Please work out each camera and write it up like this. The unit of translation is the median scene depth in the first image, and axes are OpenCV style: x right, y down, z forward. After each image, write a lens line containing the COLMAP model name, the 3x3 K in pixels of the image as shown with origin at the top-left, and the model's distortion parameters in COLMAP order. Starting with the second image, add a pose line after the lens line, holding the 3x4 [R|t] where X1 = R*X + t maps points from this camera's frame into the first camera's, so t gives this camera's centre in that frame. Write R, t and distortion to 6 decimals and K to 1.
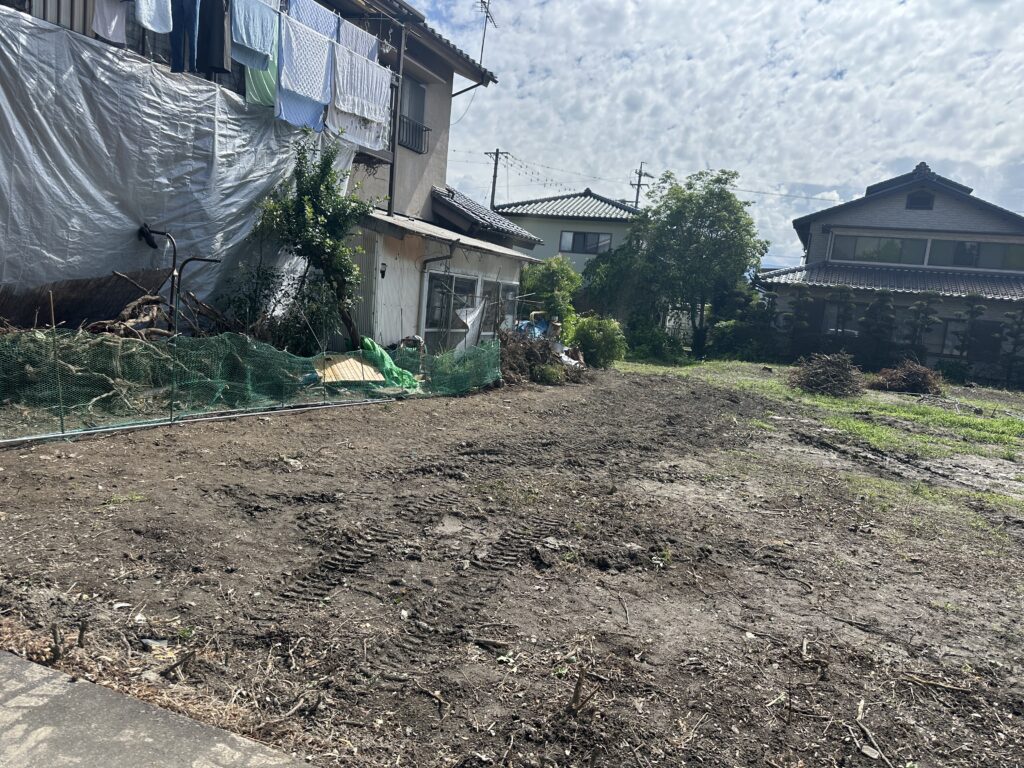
lens RADIAL K [[733.9, 0, 512.0], [0, 733.9, 384.0], [0, 0, 1]] dist [0.008315, -0.001786]
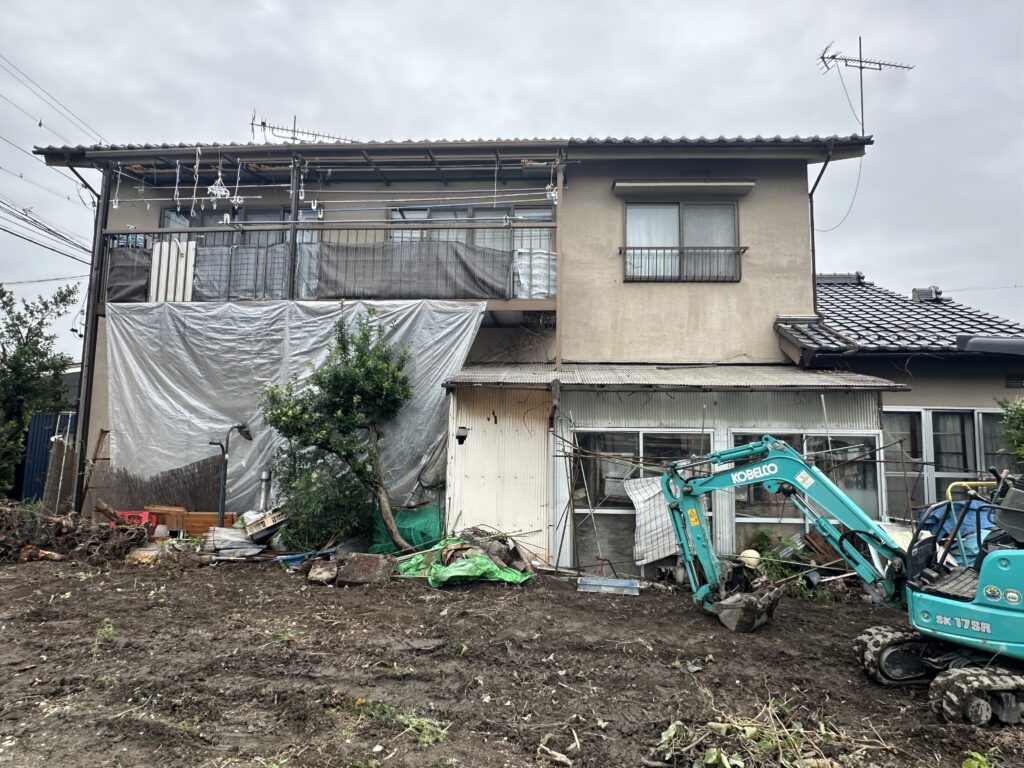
lens RADIAL K [[668.1, 0, 512.0], [0, 668.1, 384.0], [0, 0, 1]] dist [0.001692, -0.001426]
pose [[0.360466, -0.198035, -0.911508, 0.462394], [-0.086911, 0.965821, -0.244205, -0.024334], [0.928715, 0.167248, 0.330934, 0.654509]]
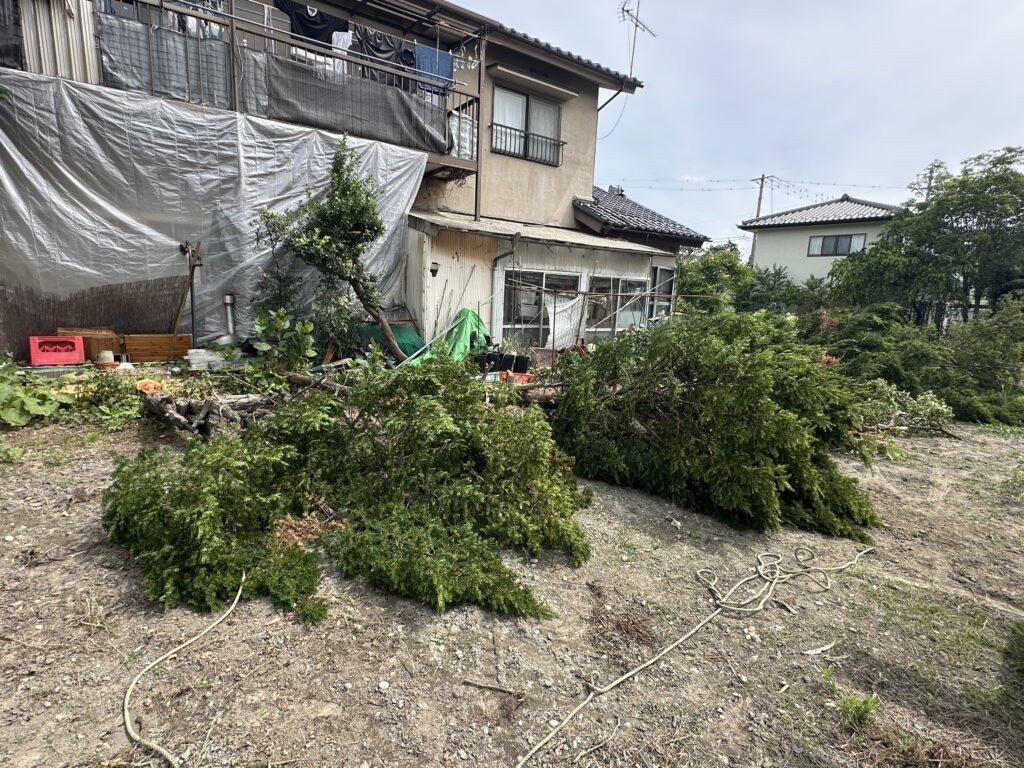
lens RADIAL K [[516.9, 0, 512.0], [0, 516.9, 384.0], [0, 0, 1]] dist [0.004816, -0.000226]
pose [[0.858759, 0.029176, -0.511549, 0.256945], [-0.018533, 0.999493, 0.025894, -0.008158], [0.512045, -0.012756, 0.858864, 0.339197]]
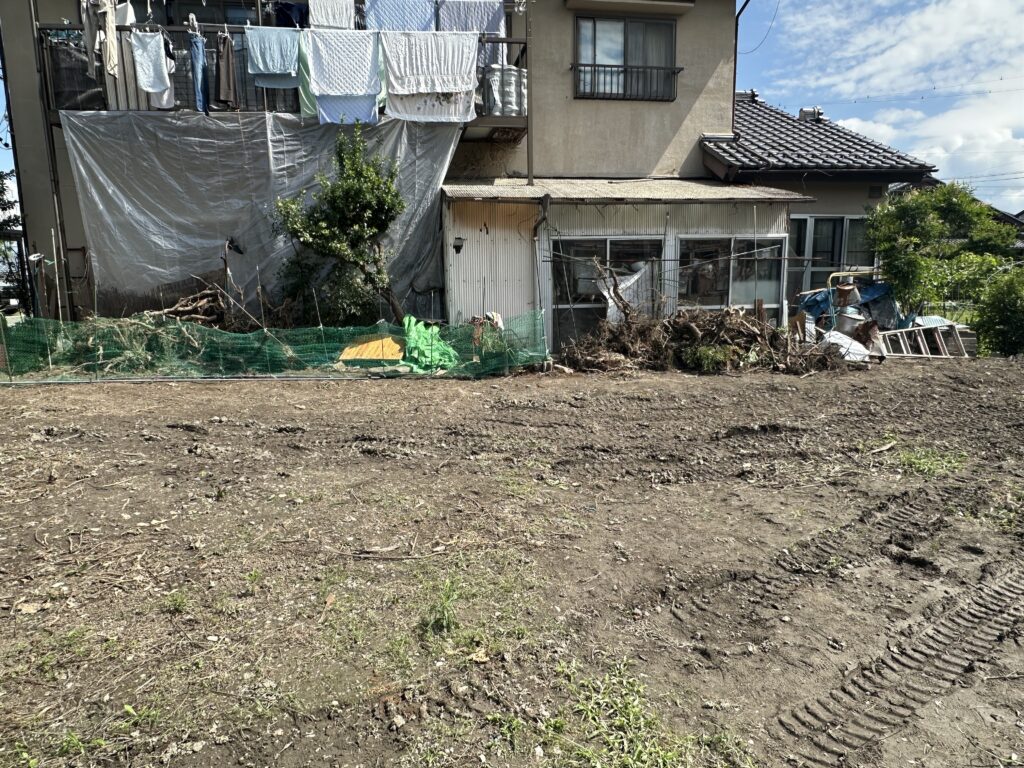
lens RADIAL K [[668.1, 0, 512.0], [0, 668.1, 384.0], [0, 0, 1]] dist [0.001692, -0.001426]
pose [[0.554500, 0.031050, -0.831604, 0.493917], [-0.026175, 0.999460, 0.019865, 0.006094], [0.831772, 0.010752, 0.555013, 0.476904]]
